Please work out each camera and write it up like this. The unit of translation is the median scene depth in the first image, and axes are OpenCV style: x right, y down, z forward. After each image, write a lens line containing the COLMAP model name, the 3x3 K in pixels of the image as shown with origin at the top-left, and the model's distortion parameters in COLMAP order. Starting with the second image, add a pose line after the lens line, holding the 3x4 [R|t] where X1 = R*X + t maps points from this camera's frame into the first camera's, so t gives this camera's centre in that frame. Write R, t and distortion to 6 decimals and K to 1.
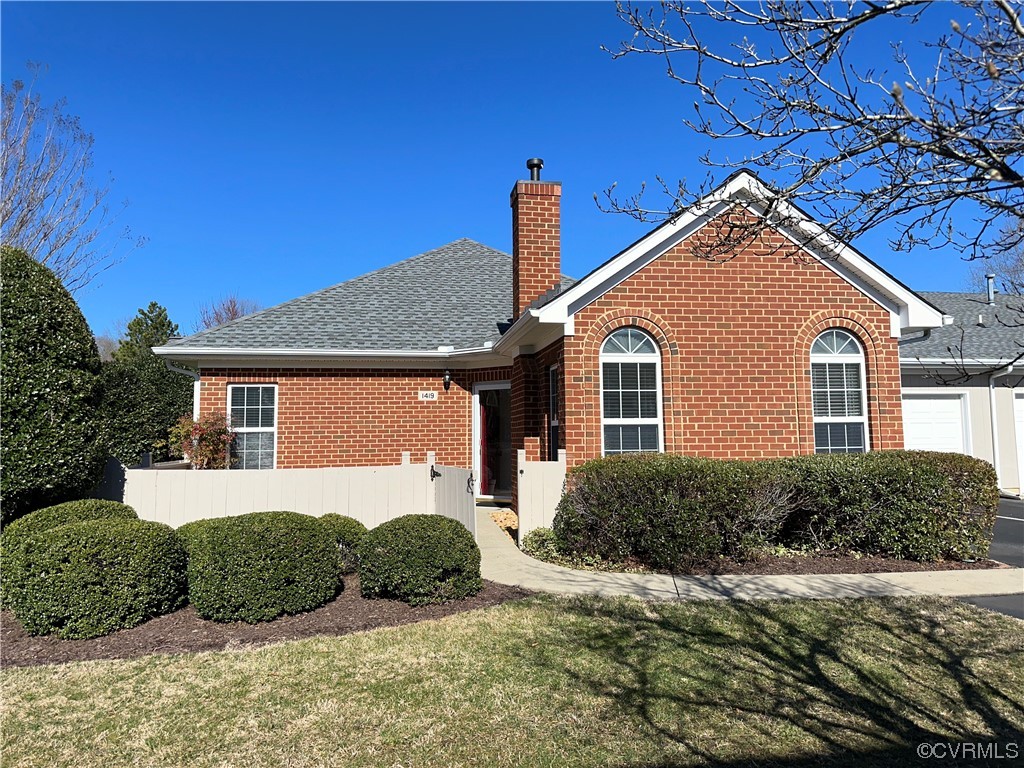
lens RADIAL K [[718.6, 0, 508.9], [0, 718.6, 382.3], [0, 0, 1]] dist [0.067810, -0.073073]
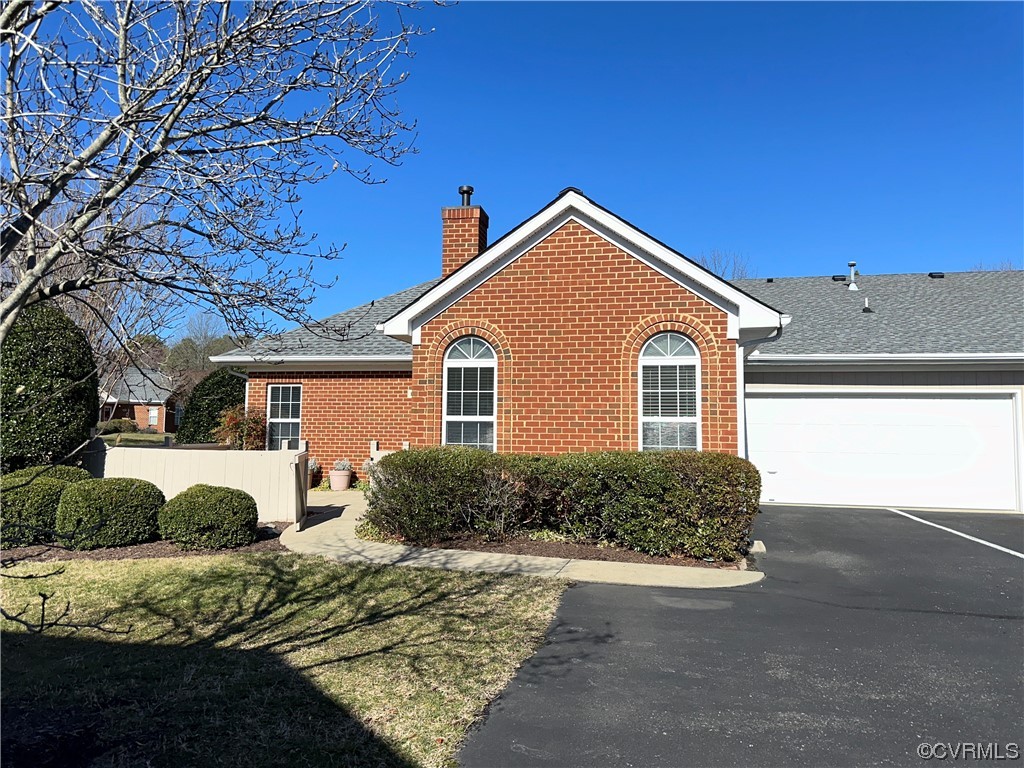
lens RADIAL K [[718.6, 0, 513.6], [0, 718.6, 384.7], [0, 0, 1]] dist [0.067810, -0.073073]
pose [[0.933904, -0.001293, -0.357522, 0.622659], [0.005773, 0.999918, 0.011463, -0.011737], [0.357478, -0.012769, 0.933834, -0.043334]]
